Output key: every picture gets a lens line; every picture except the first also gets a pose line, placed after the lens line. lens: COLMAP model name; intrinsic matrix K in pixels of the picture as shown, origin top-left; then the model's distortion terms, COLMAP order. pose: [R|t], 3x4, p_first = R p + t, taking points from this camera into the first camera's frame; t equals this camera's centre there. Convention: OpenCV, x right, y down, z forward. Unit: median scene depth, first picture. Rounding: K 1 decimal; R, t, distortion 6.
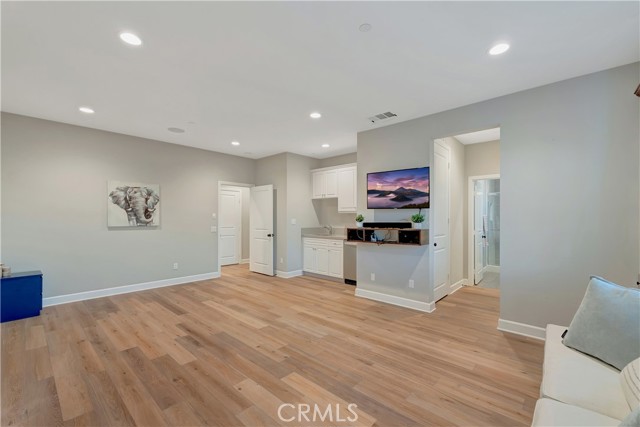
lens RADIAL K [[273.1, 0, 316.9], [0, 273.1, 215.4], [0, 0, 1]] dist [0.006580, -0.000738]
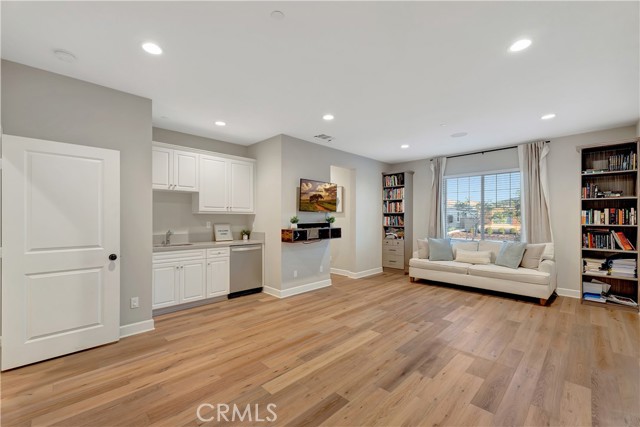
lens RADIAL K [[273.1, 0, 317.9], [0, 273.1, 218.1], [0, 0, 1]] dist [0.006580, -0.000738]
pose [[0.033476, -0.001204, 0.999439, -1.013545], [-0.008497, 0.999963, 0.001489, 0.002318], [-0.999403, -0.008542, 0.033465, 1.012235]]
